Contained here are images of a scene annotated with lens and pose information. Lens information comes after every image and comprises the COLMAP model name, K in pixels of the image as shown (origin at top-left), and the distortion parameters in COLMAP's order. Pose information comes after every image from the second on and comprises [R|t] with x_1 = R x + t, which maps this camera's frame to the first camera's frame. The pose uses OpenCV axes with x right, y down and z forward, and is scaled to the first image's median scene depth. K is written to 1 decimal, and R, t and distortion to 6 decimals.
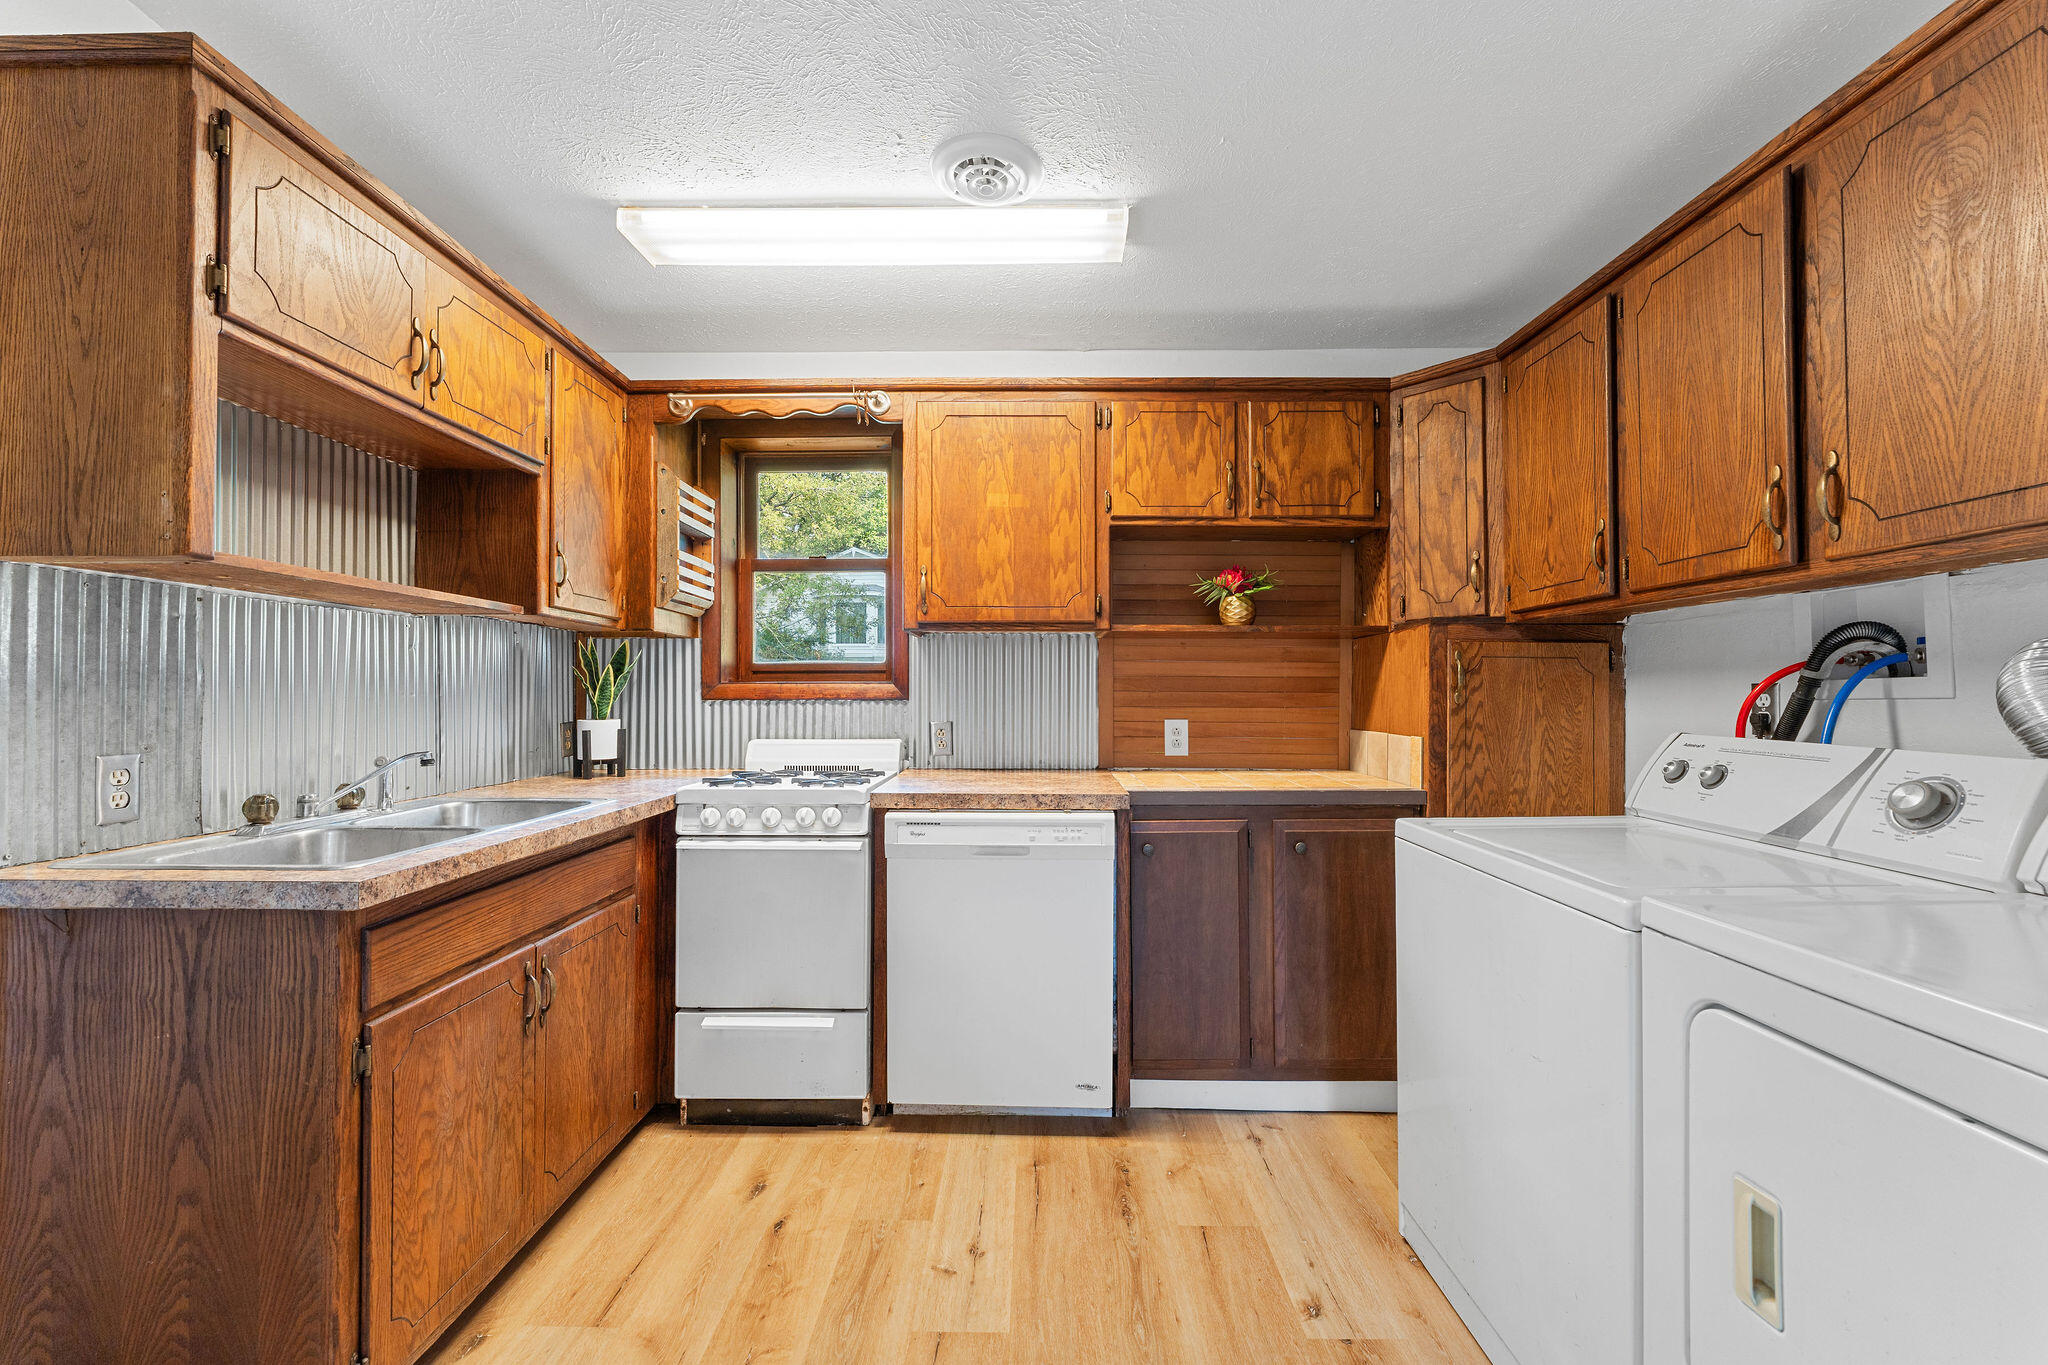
lens RADIAL K [[817.3, 0, 1020.5], [0, 817.3, 687.3], [0, 0, 1]] dist [-0.000070, -0.000348]
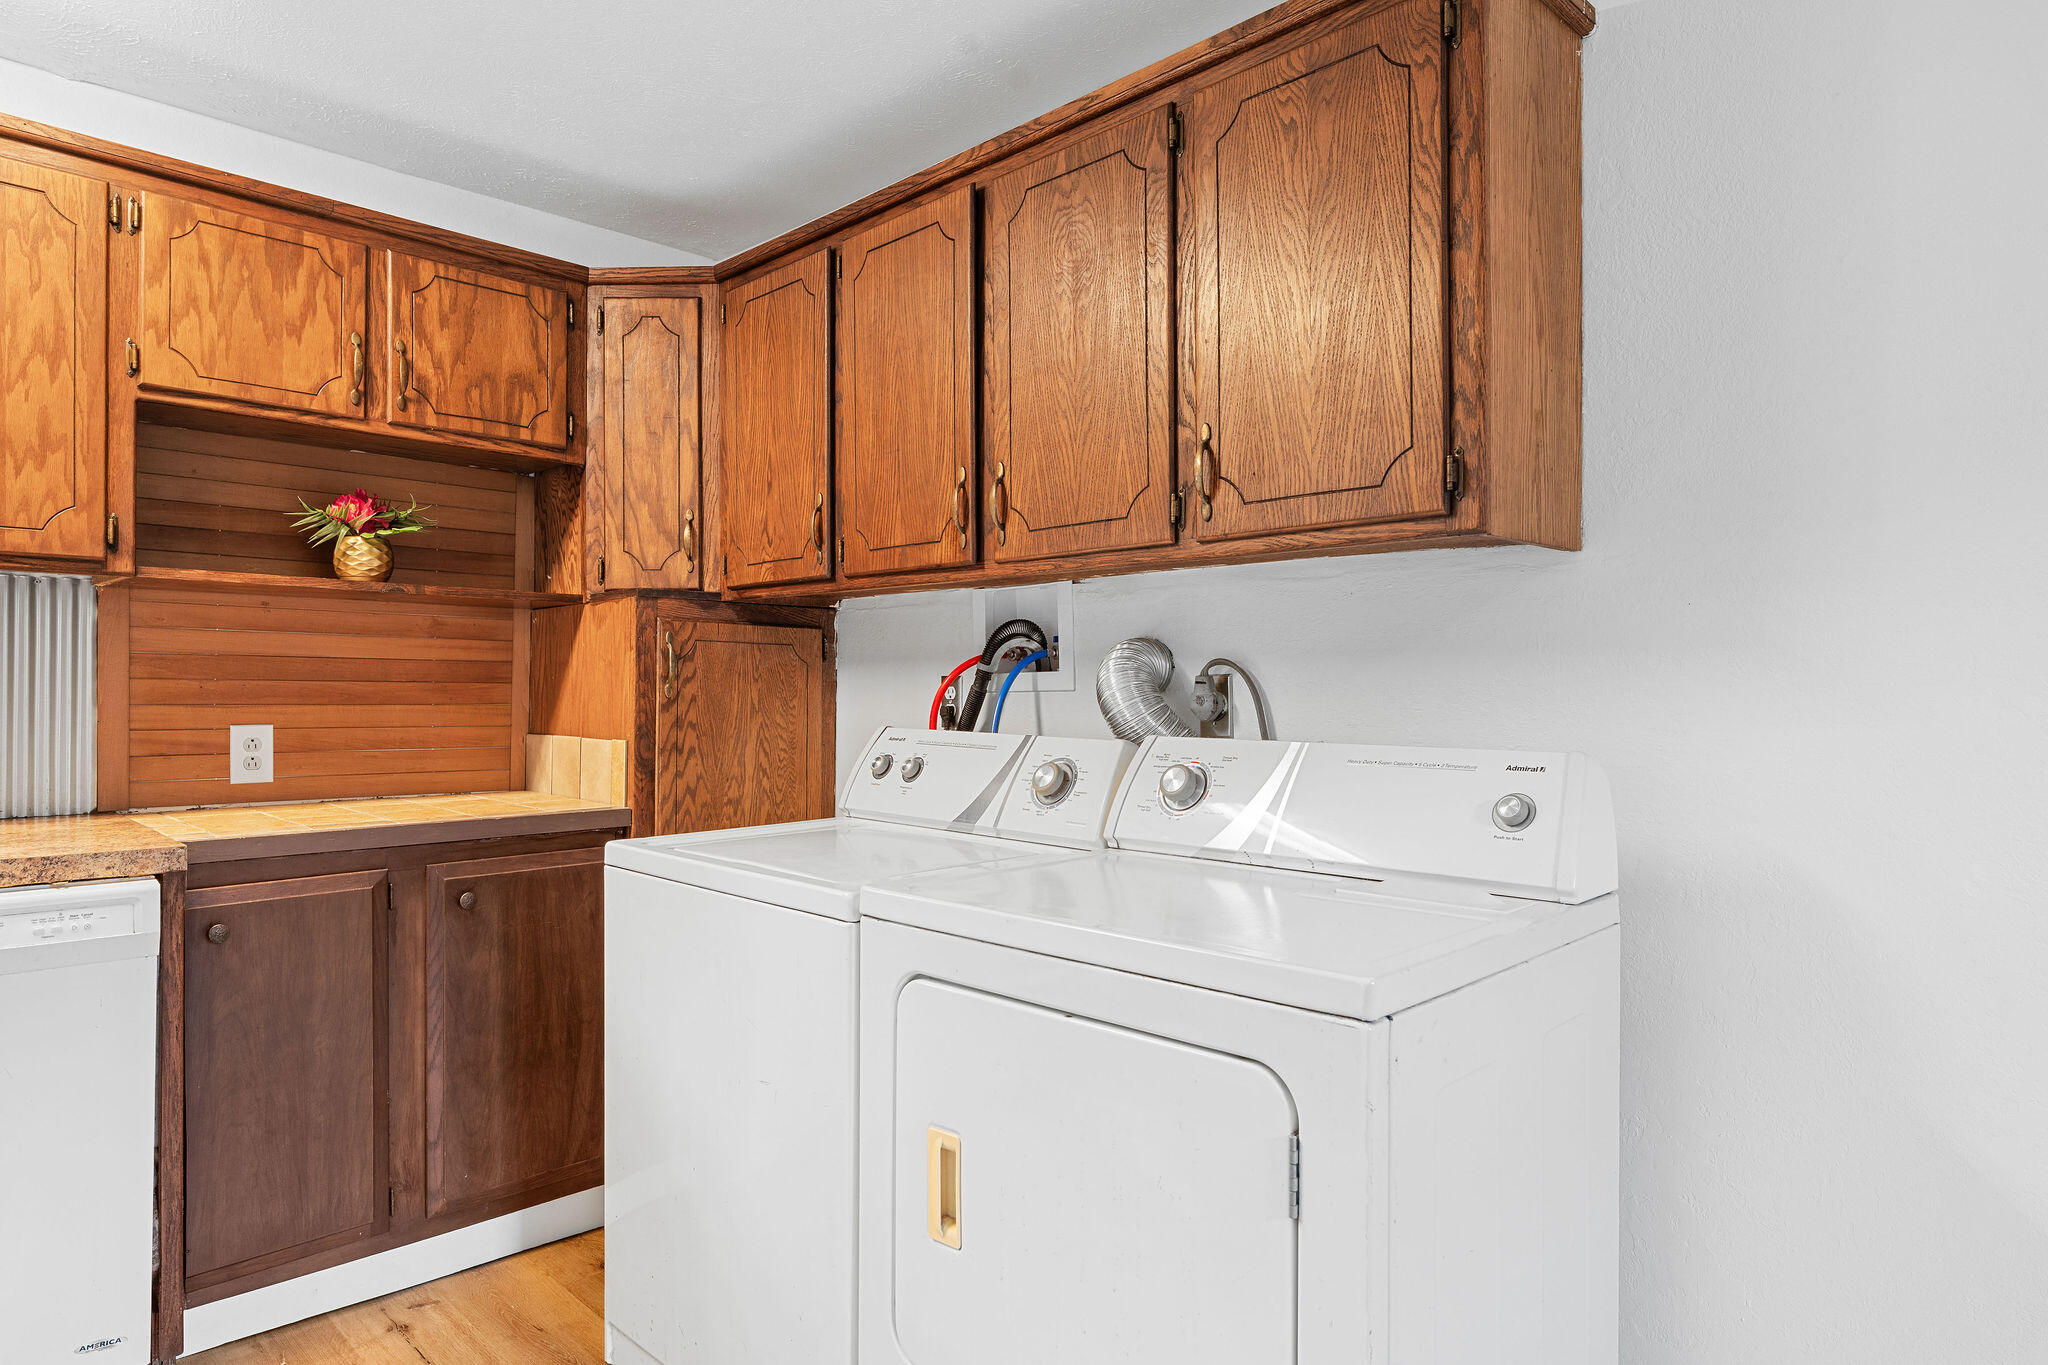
lens RADIAL K [[1228.1, 0, 1022.3], [0, 1228.1, 684.8], [0, 0, 1]] dist [0.000495, 0.001156]
pose [[0.697265, 0.004792, 0.716797, -0.088545], [-0.009741, 0.999949, 0.002791, 0.000827], [-0.716747, -0.008928, 0.697276, -0.092596]]
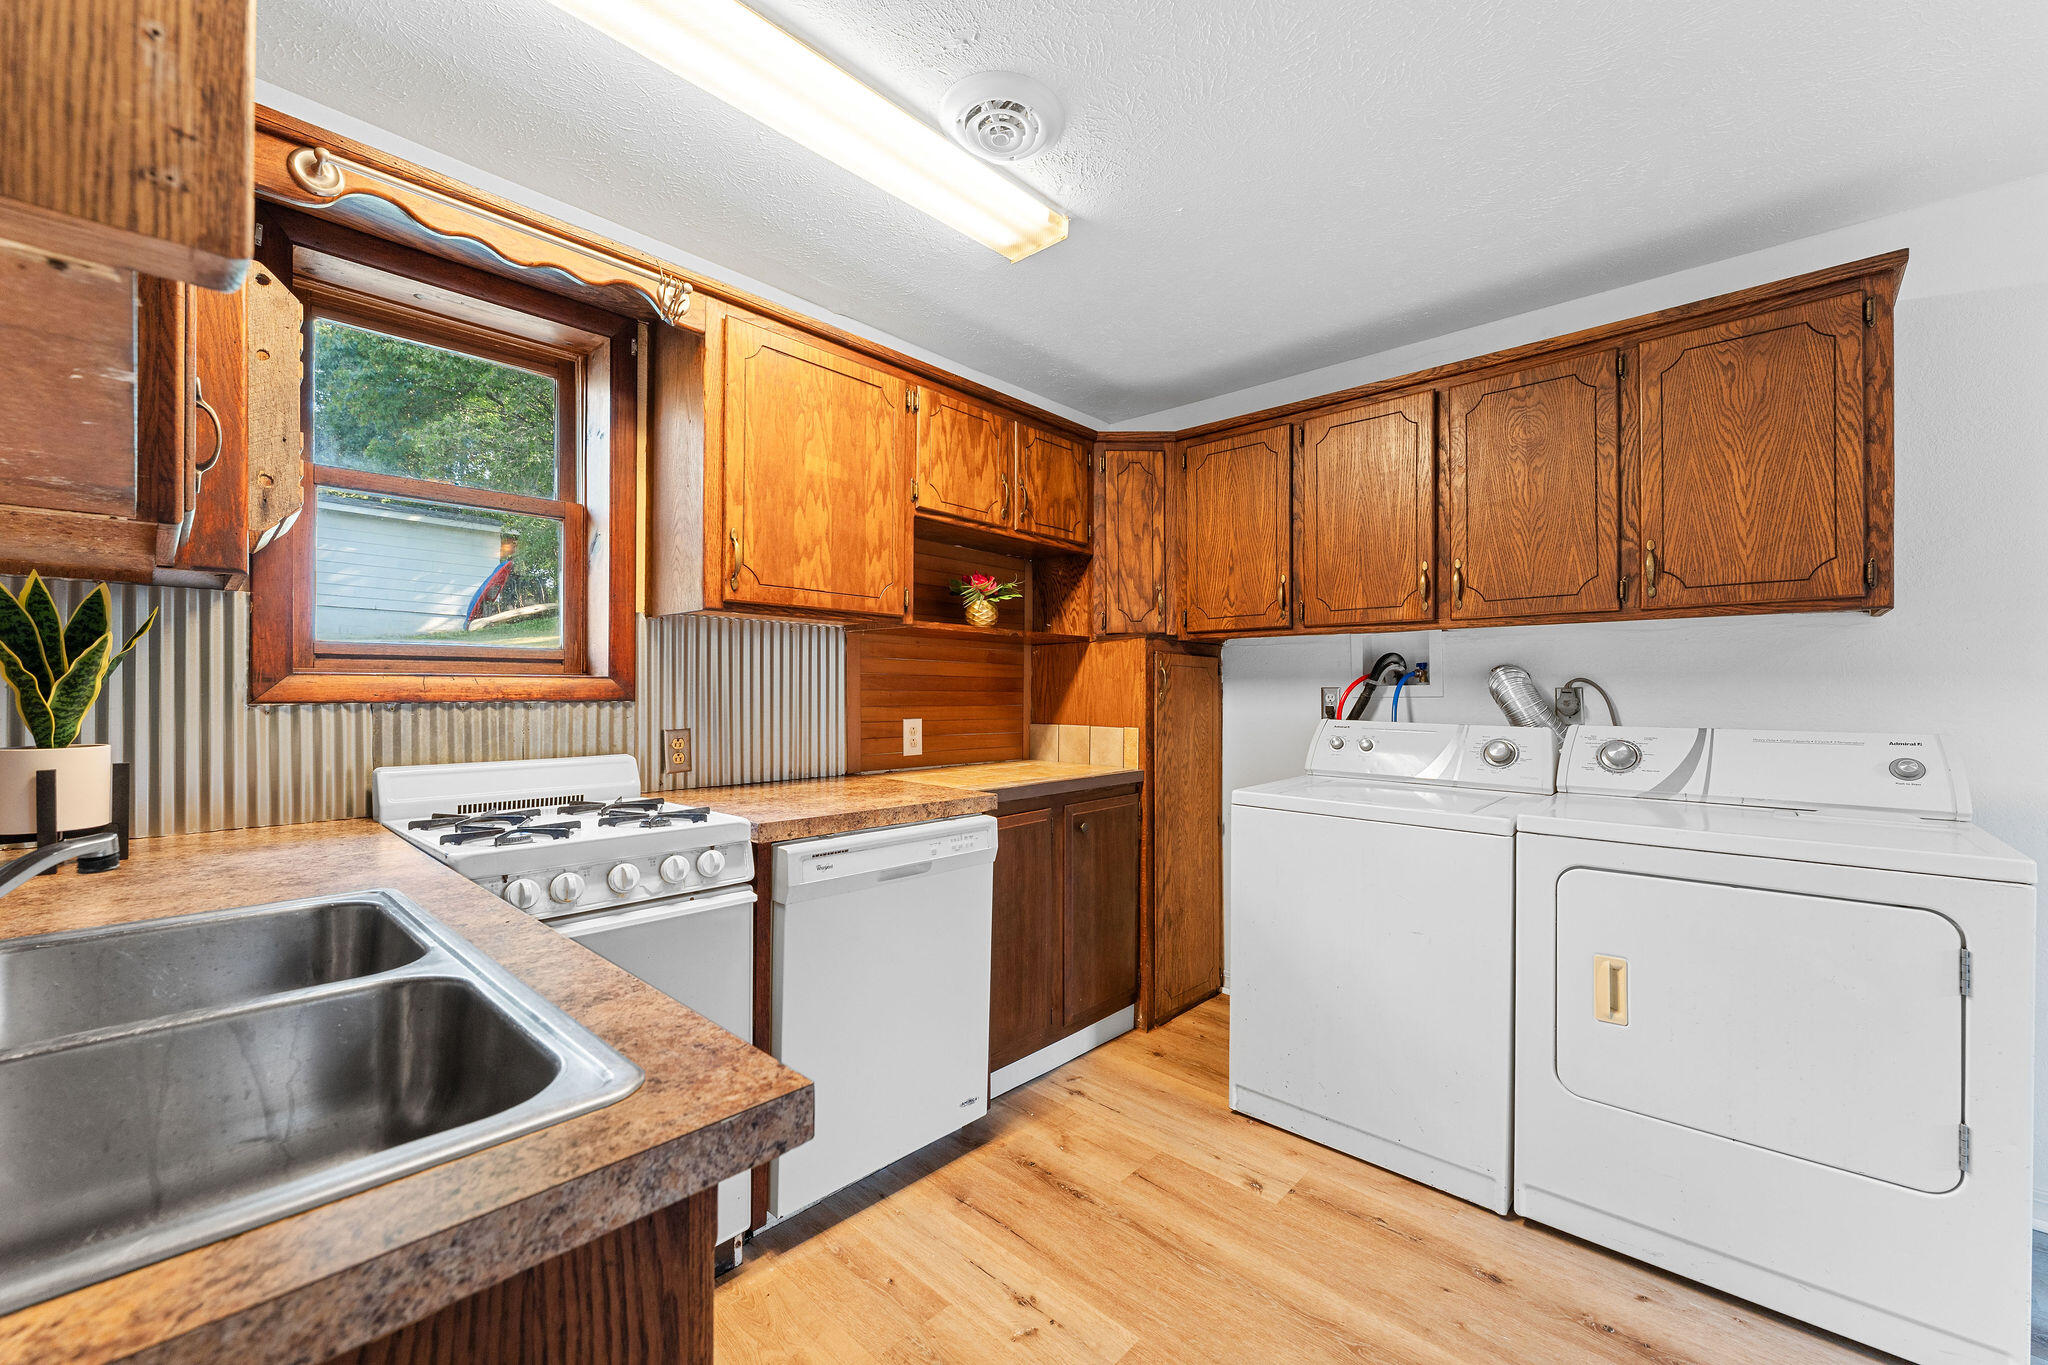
lens RADIAL K [[815.0, 0, 1024.5], [0, 815.0, 687.9], [0, 0, 1]] dist [0.001055, -0.000261]
pose [[0.667410, 0.004994, 0.744673, -0.562704], [-0.009163, 0.999957, 0.001507, -0.000679], [-0.744634, -0.007829, 0.667427, 0.298698]]
